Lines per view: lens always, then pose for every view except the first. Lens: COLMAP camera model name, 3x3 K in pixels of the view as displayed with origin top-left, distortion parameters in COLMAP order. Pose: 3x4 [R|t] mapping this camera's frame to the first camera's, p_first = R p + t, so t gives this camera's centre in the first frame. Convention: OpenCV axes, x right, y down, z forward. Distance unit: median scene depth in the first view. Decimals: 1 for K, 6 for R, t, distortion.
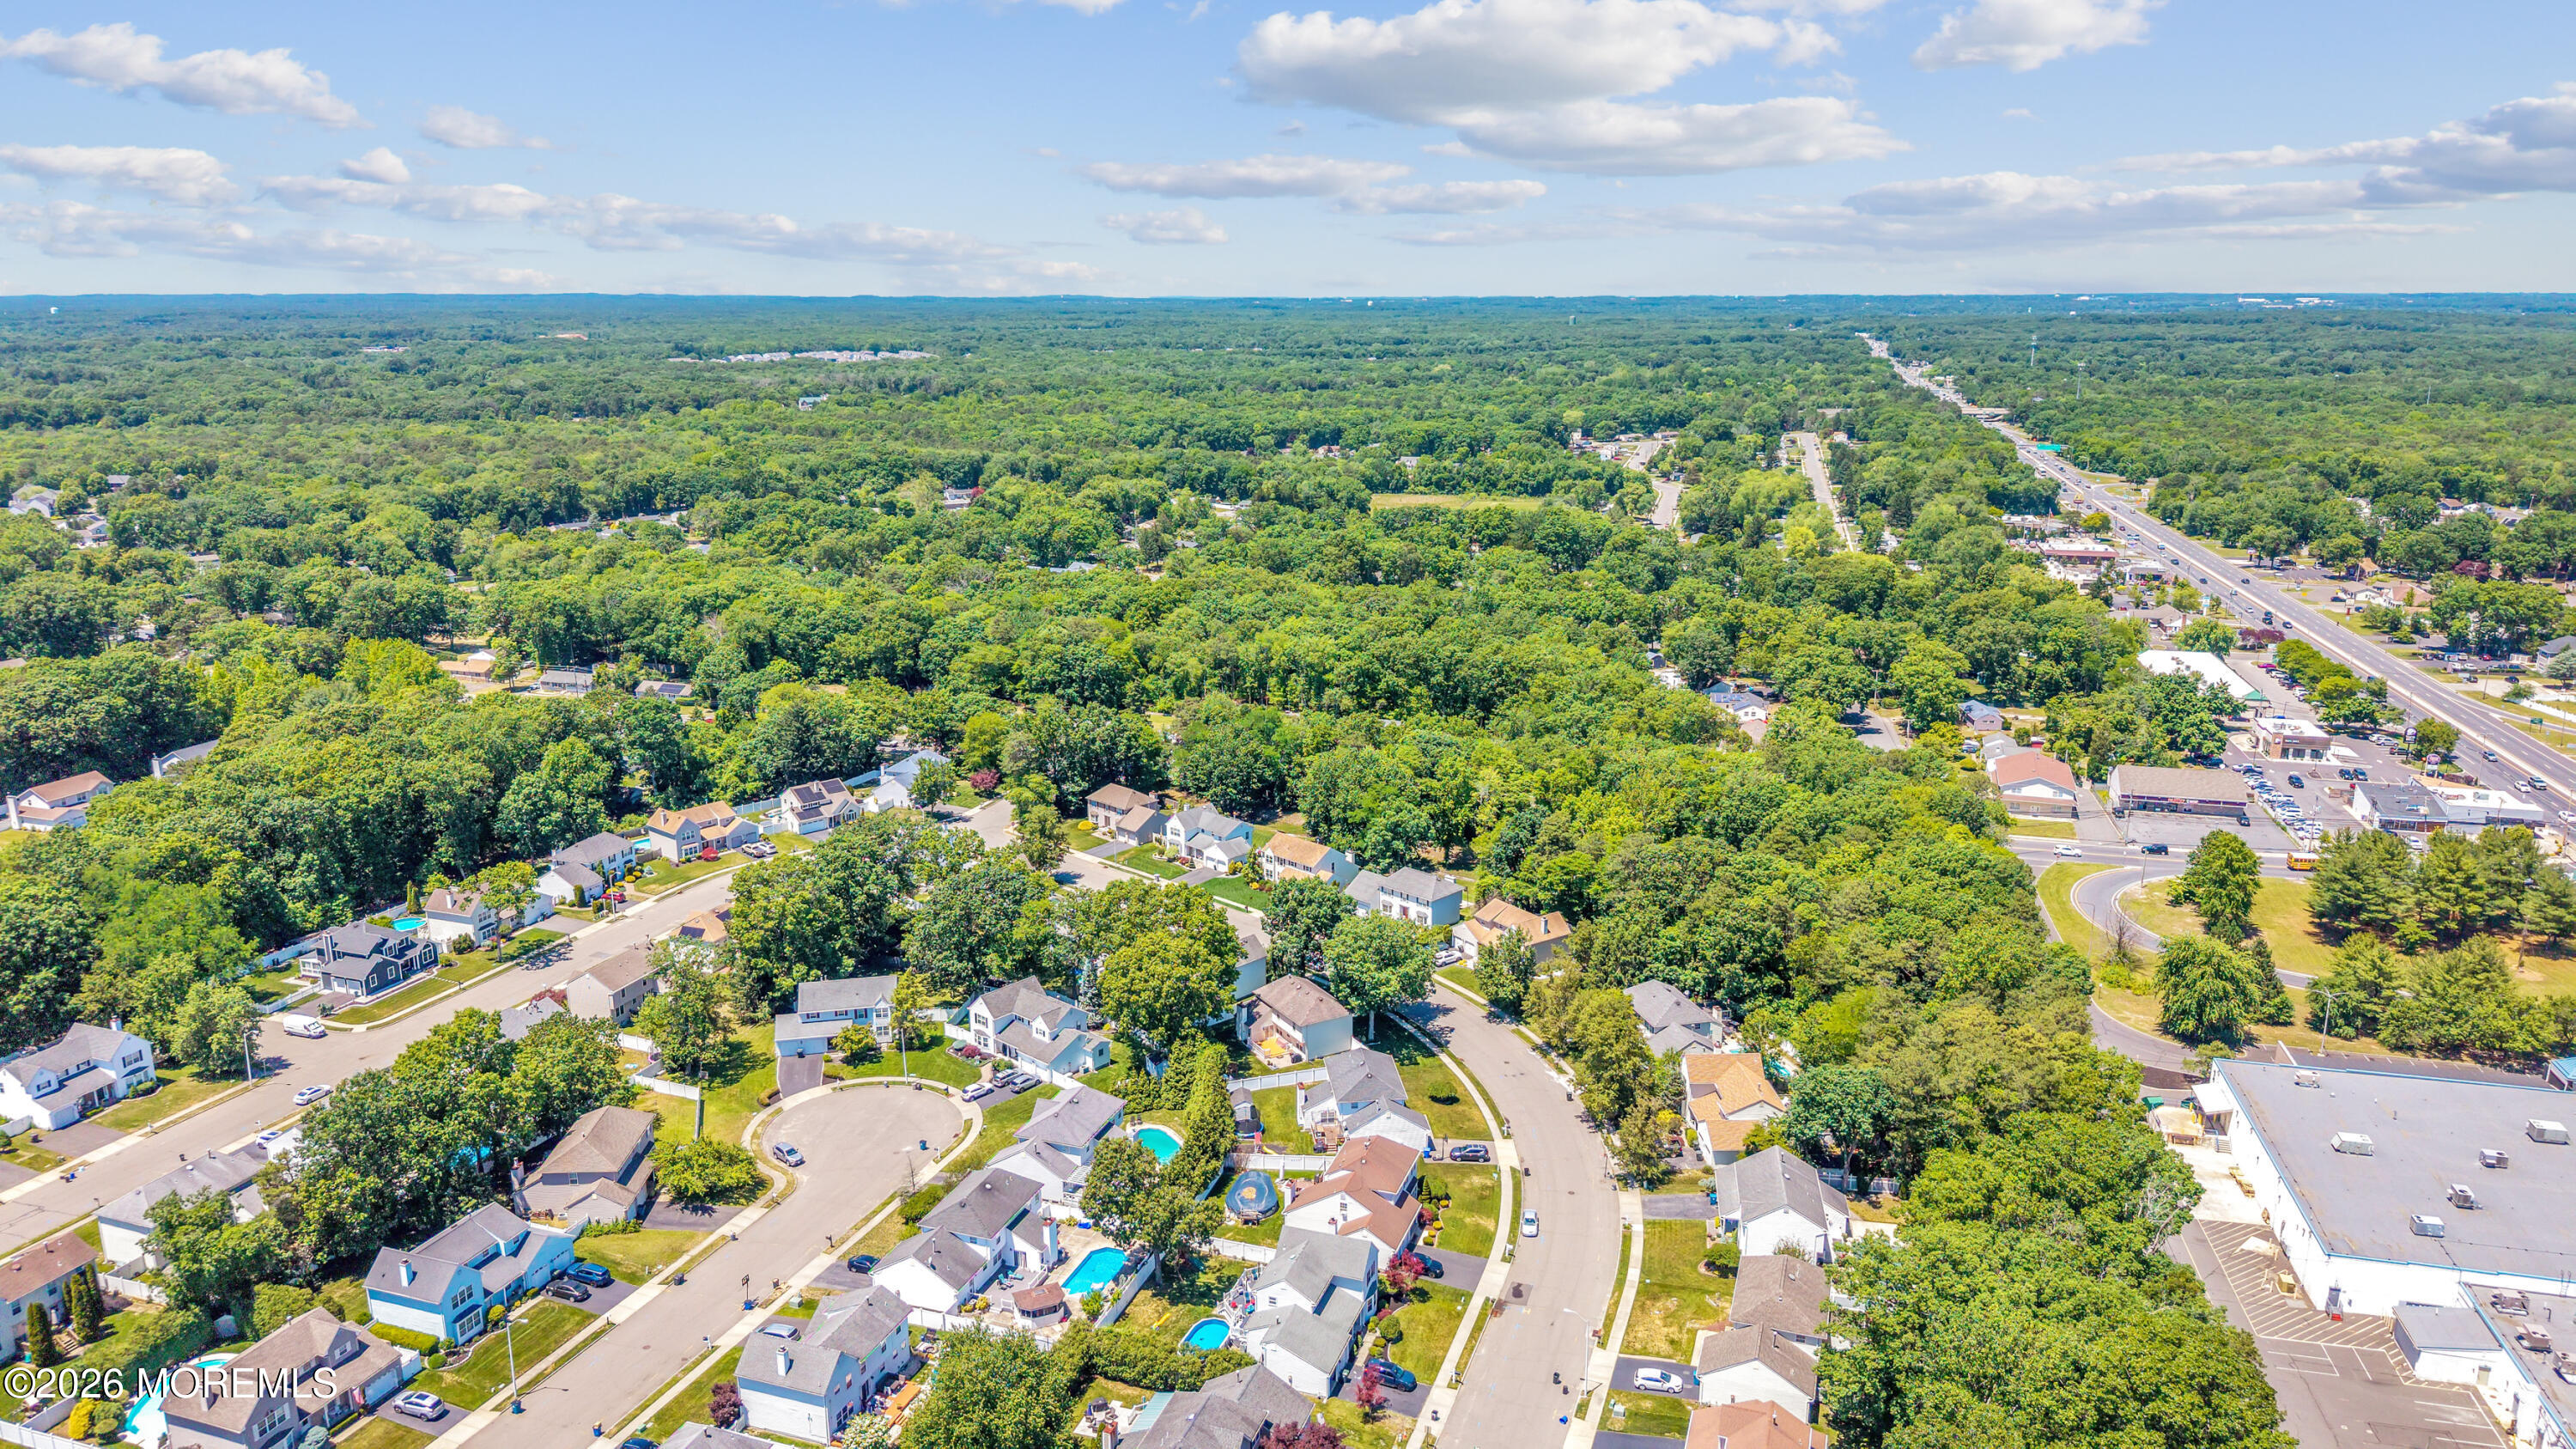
lens RADIAL K [[1702.9, 0, 1288.0], [0, 1702.9, 724.5], [0, 0, 1]] dist [0.000043, -0.001120]
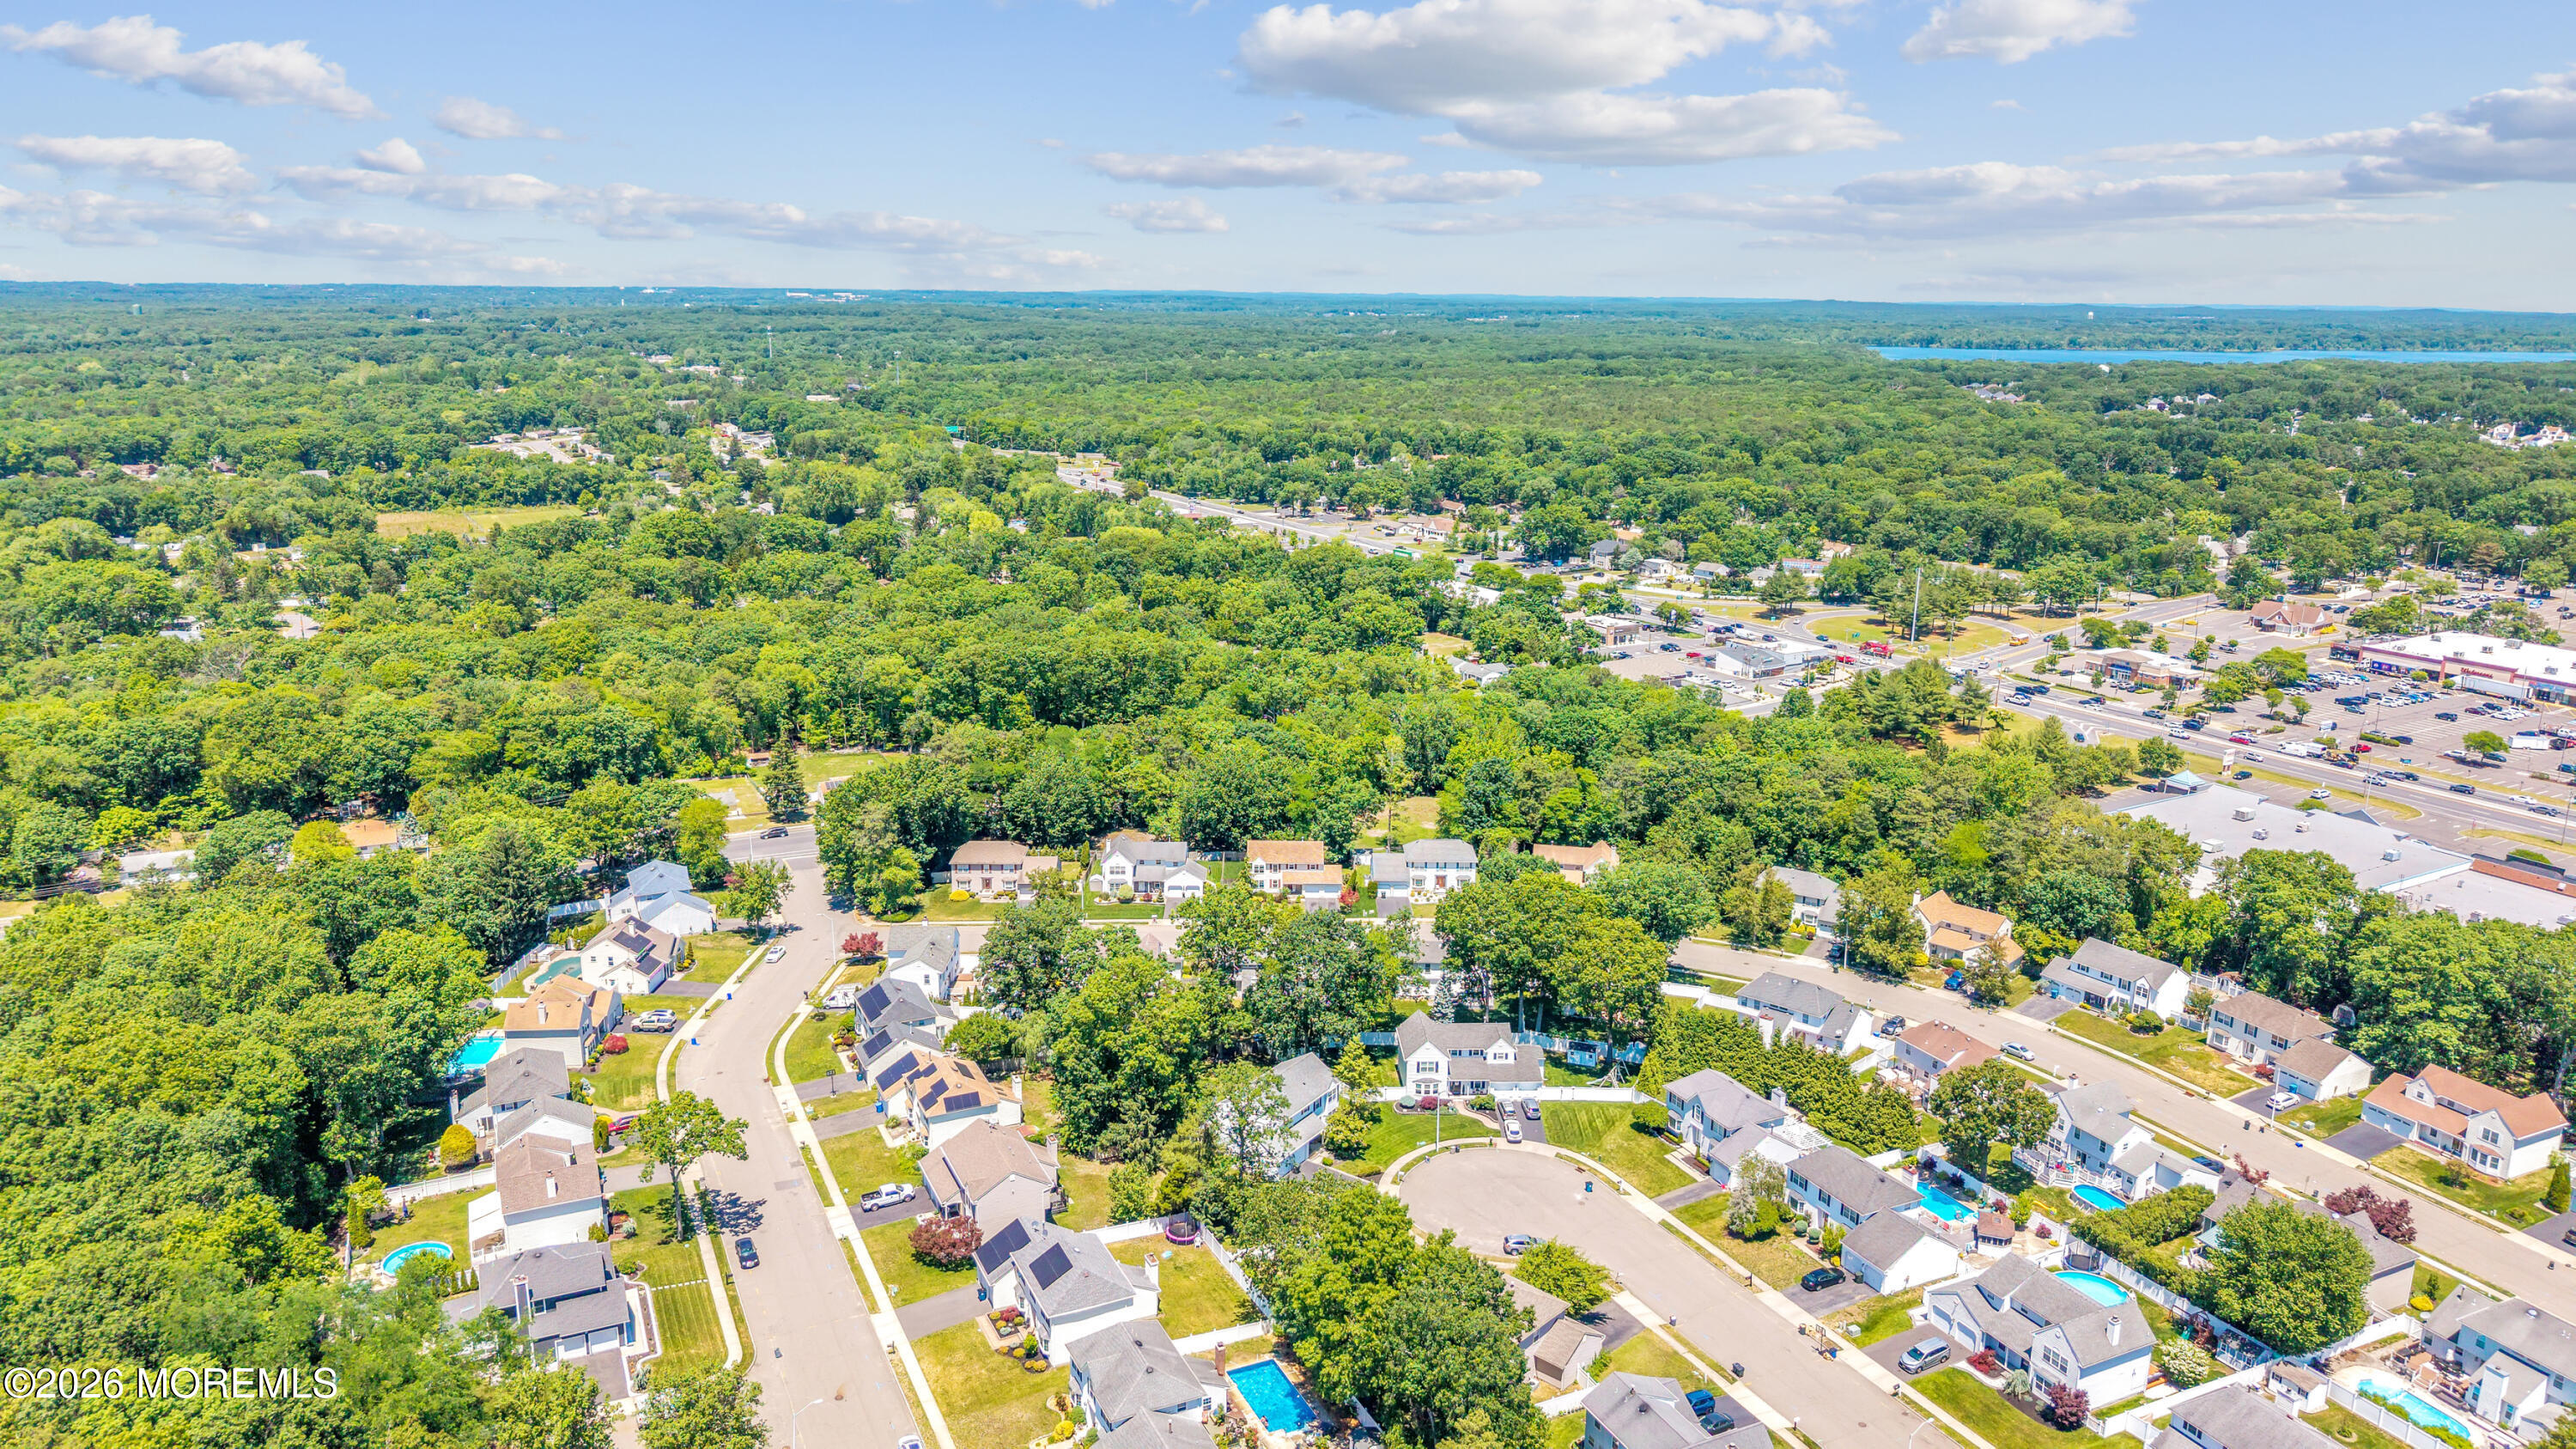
lens RADIAL K [[1702.9, 0, 1288.0], [0, 1702.9, 724.5], [0, 0, 1]] dist [0.000043, -0.001120]
pose [[0.702741, -0.161414, 0.692893, -0.476368], [0.157463, 0.985057, 0.069775, -0.047893], [-0.693802, 0.060071, 0.717656, 0.217448]]
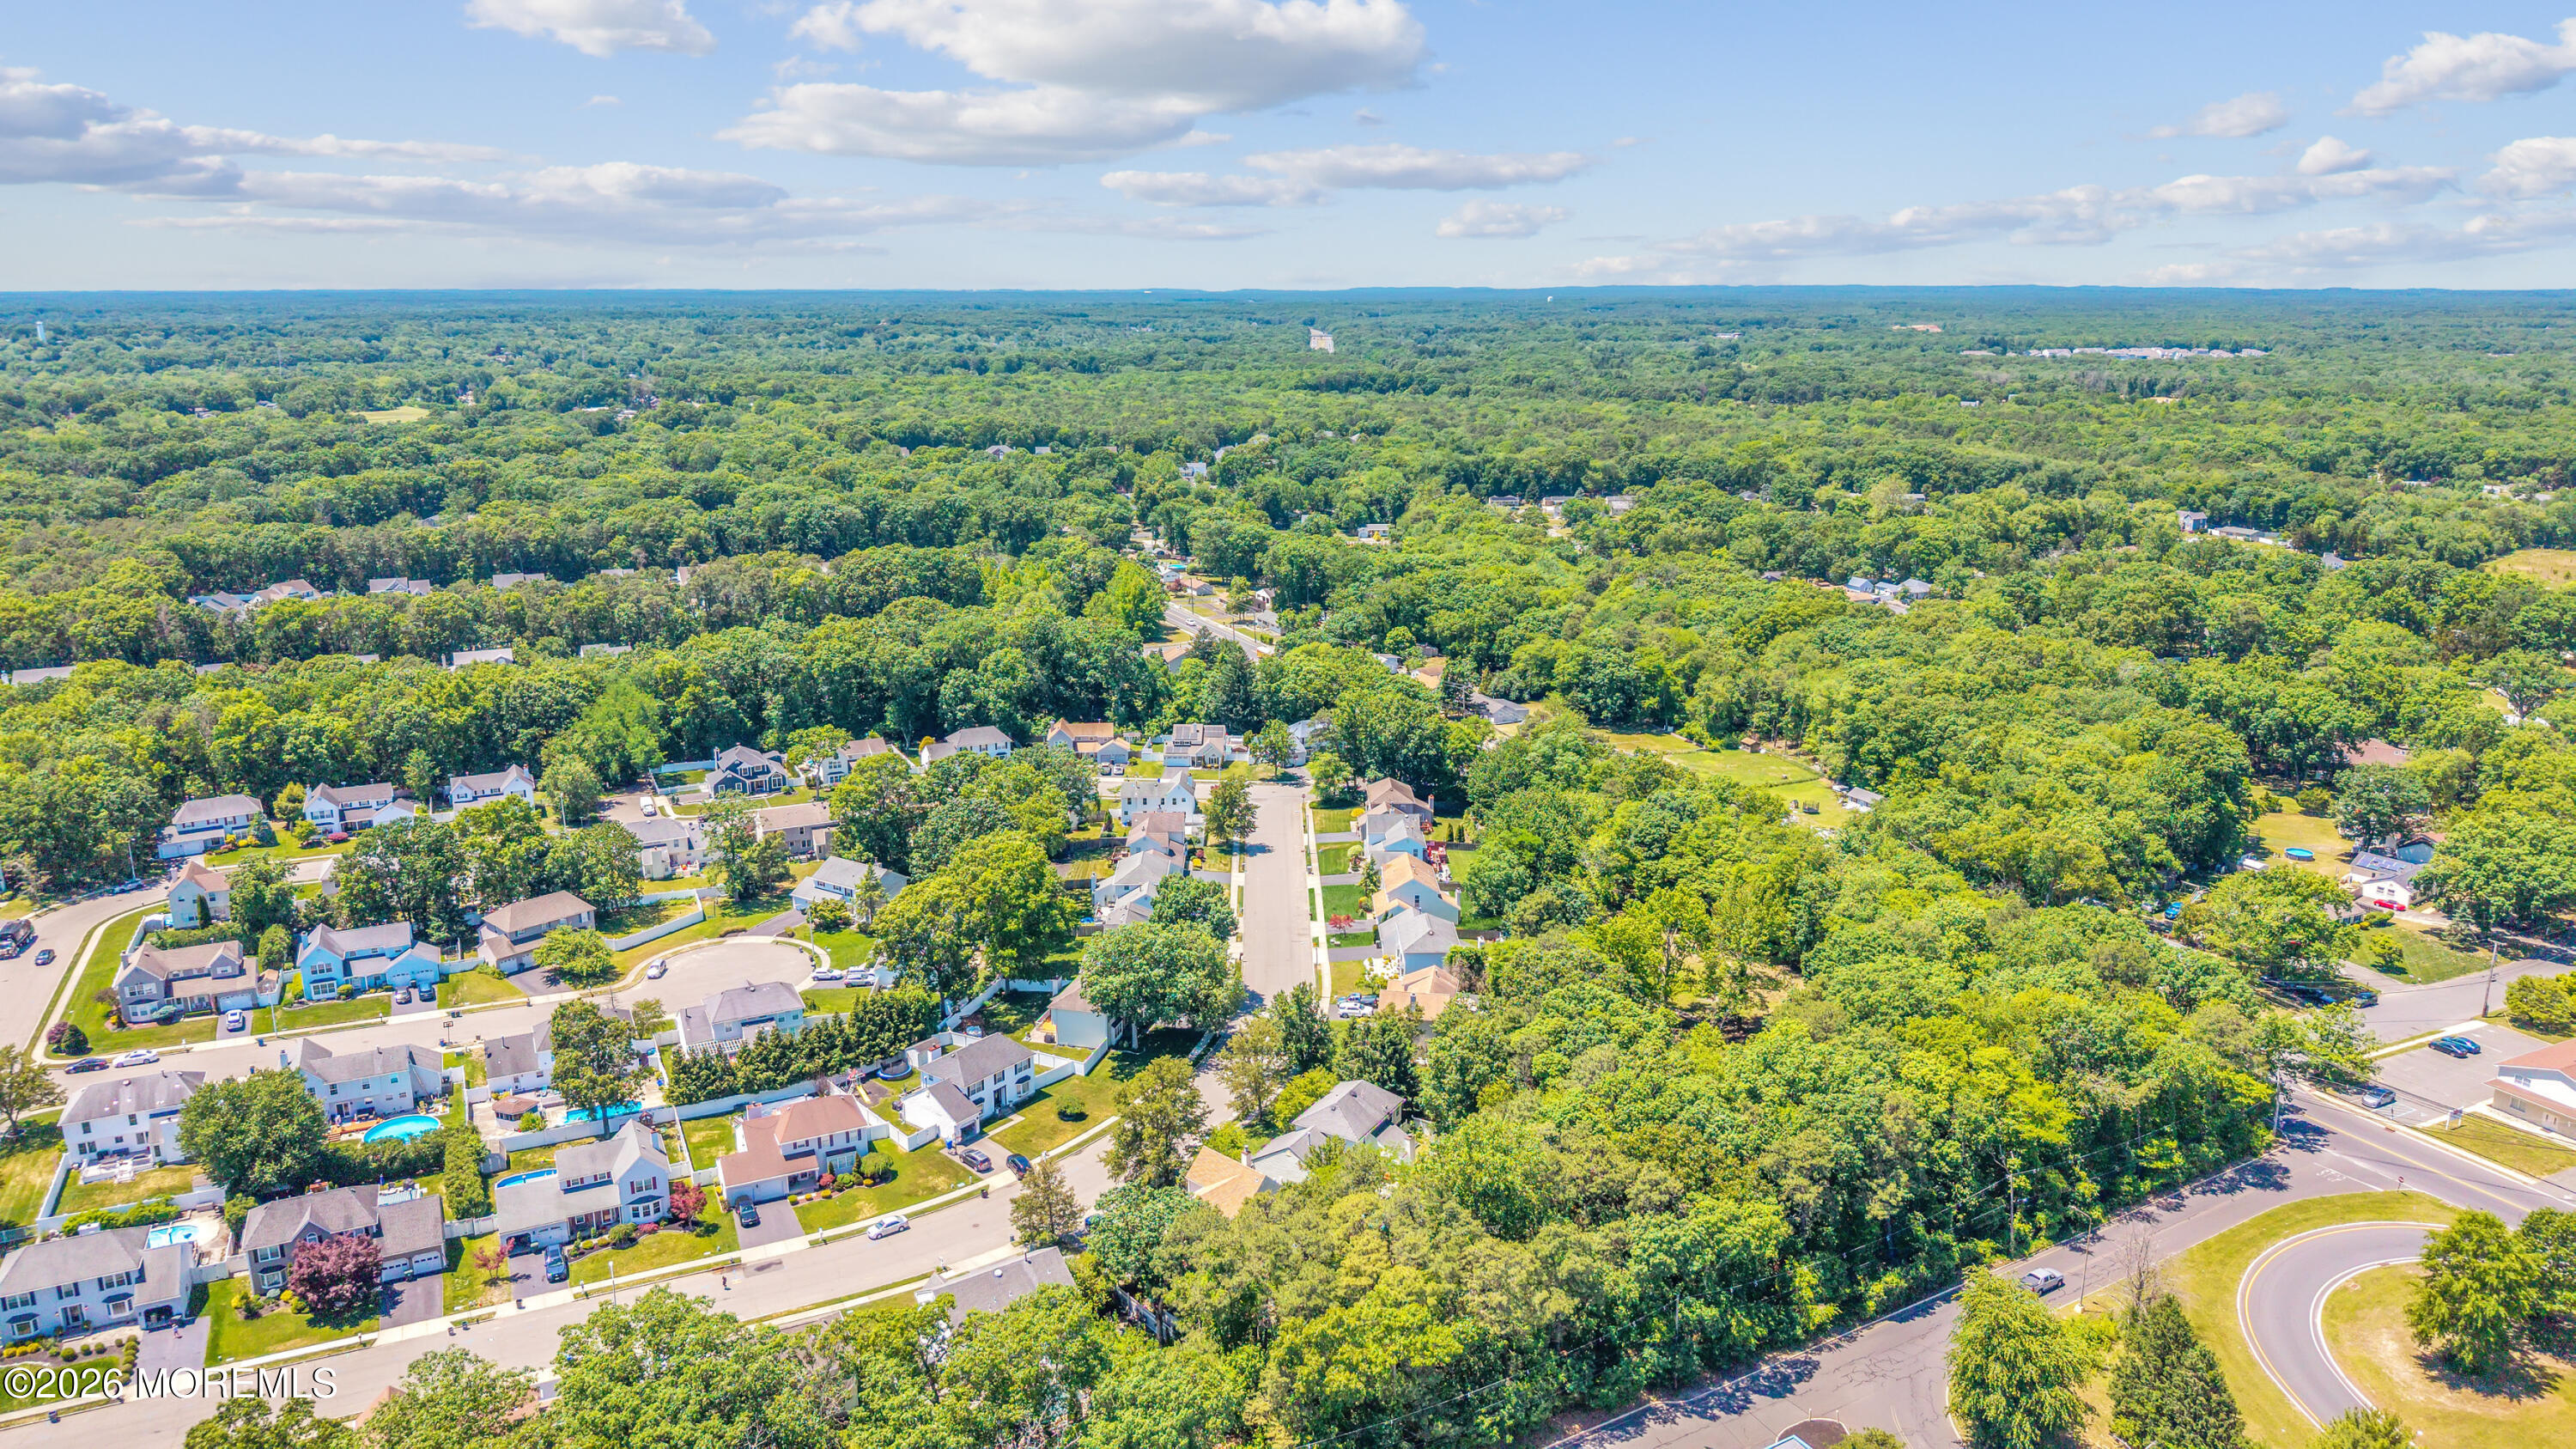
lens RADIAL K [[1666.7, 0, 1294.3], [0, 1666.7, 782.5], [0, 0, 1]] dist [0.040366, -0.000914]
pose [[0.716509, 0.201600, -0.667811, 0.422869], [-0.175361, 0.978641, 0.107285, -0.047940], [0.675176, 0.040237, 0.736558, 0.205451]]
